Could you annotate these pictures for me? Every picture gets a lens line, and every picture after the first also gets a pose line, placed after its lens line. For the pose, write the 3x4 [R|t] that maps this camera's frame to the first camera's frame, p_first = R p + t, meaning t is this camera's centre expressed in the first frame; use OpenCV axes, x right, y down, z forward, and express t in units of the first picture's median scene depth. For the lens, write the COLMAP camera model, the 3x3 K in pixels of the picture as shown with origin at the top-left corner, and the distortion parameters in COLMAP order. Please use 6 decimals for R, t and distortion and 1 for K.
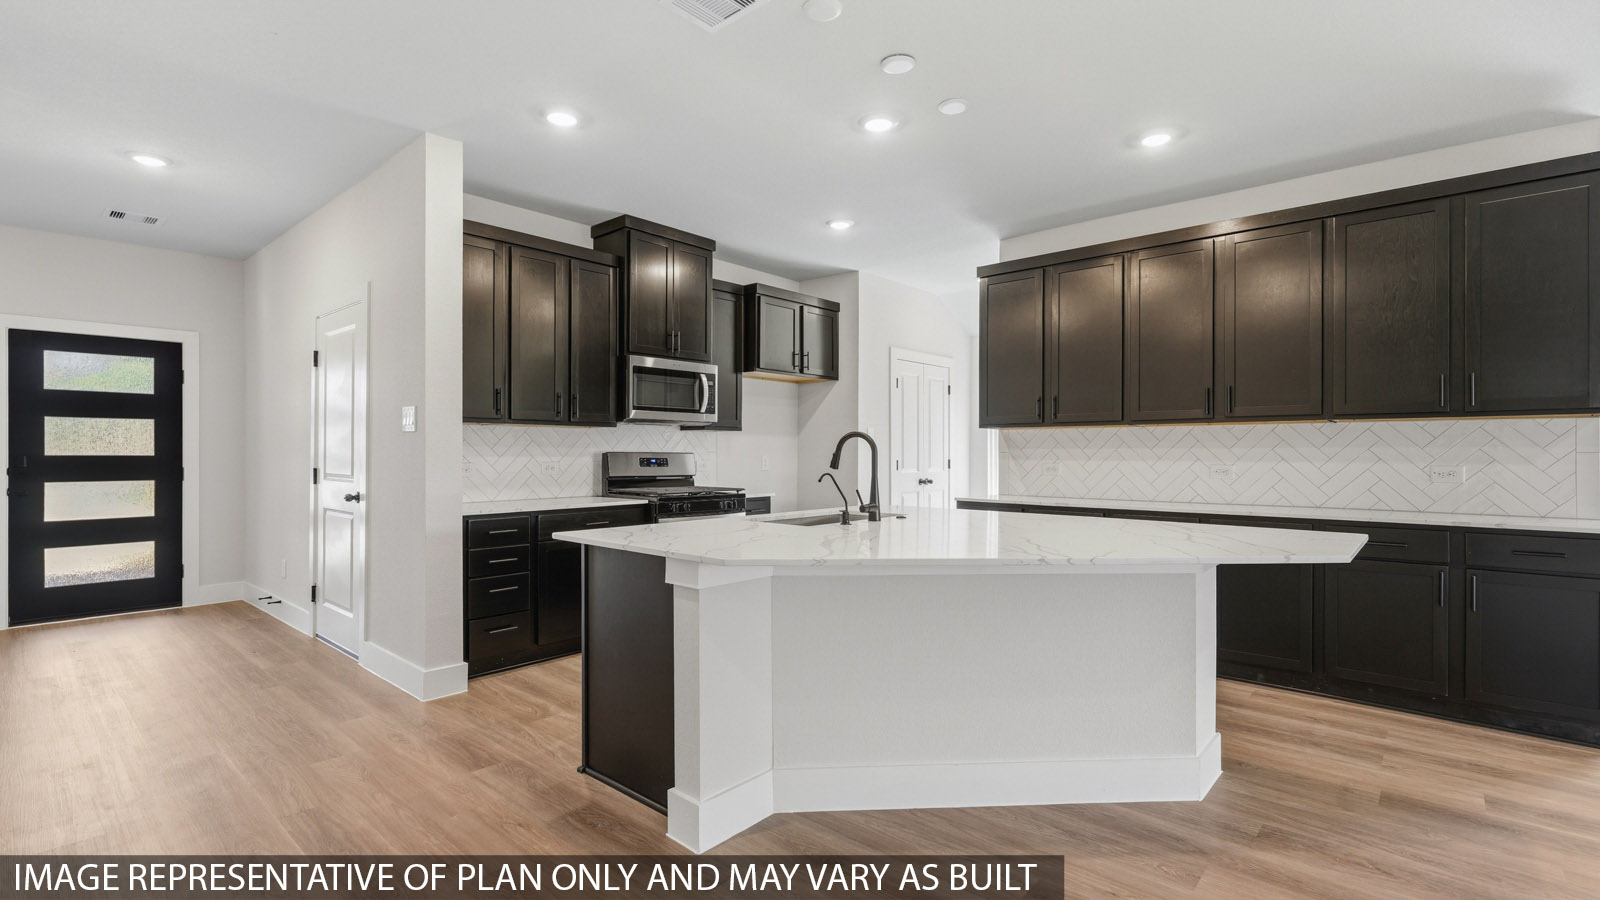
lens RADIAL K [[728.9, 0, 805.8], [0, 728.9, 446.6], [0, 0, 1]] dist [0.004115, 0.000653]
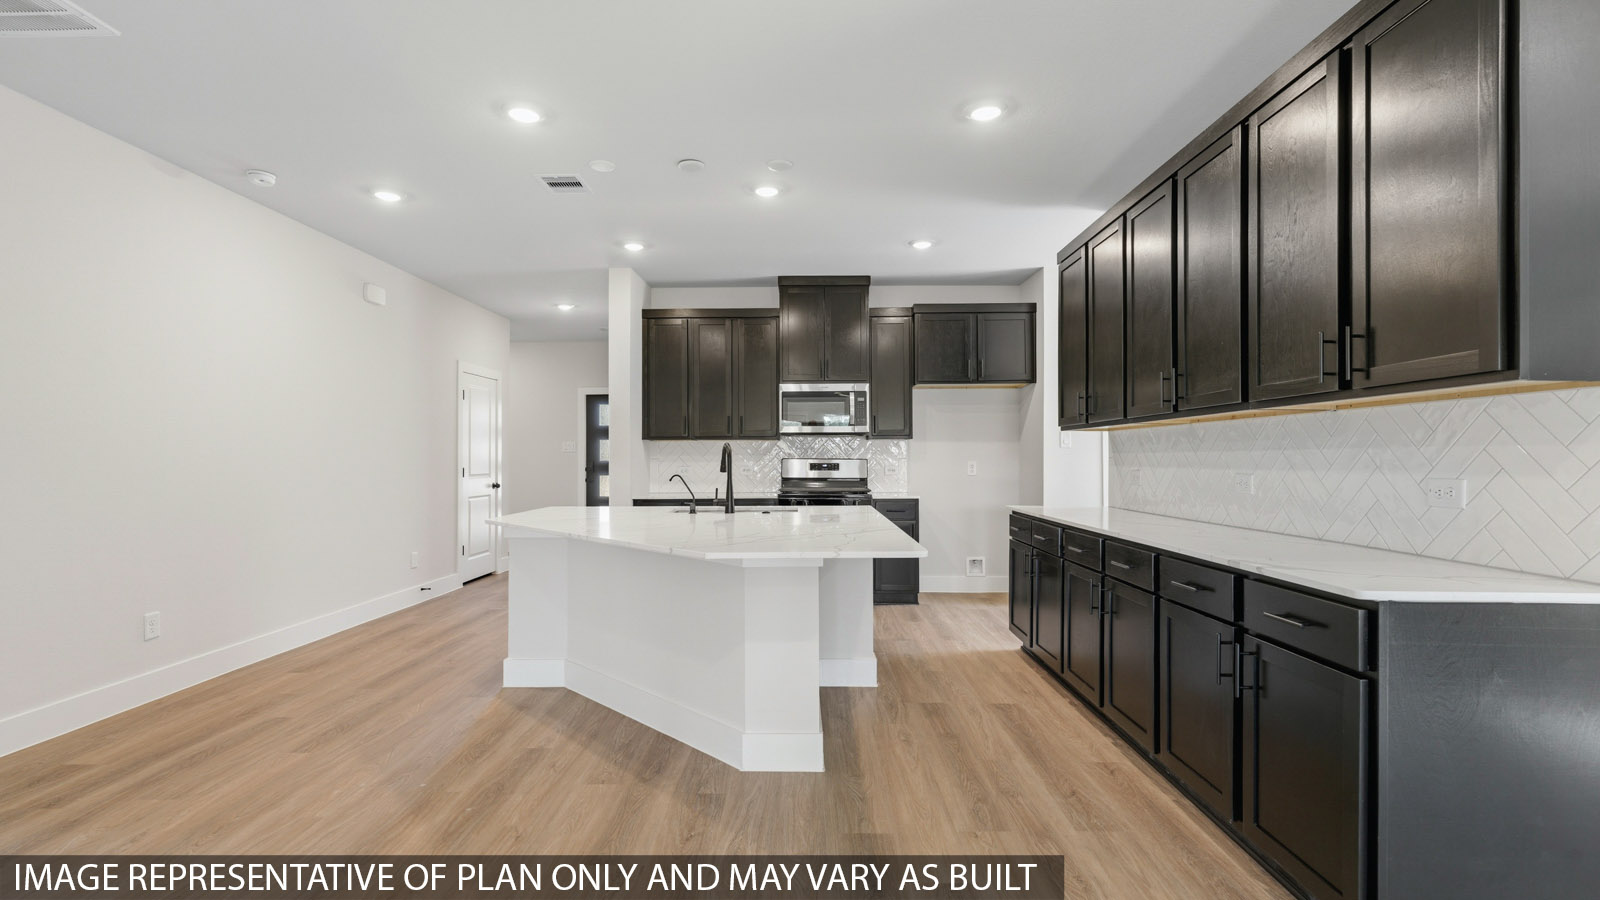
lens RADIAL K [[728.9, 0, 799.6], [0, 728.9, 455.4], [0, 0, 1]] dist [0.004115, 0.000653]
pose [[0.650141, -0.006114, -0.759789, 1.117638], [0.007546, 0.999970, -0.001590, 0.006510], [0.759776, -0.004700, 0.650168, 0.269892]]
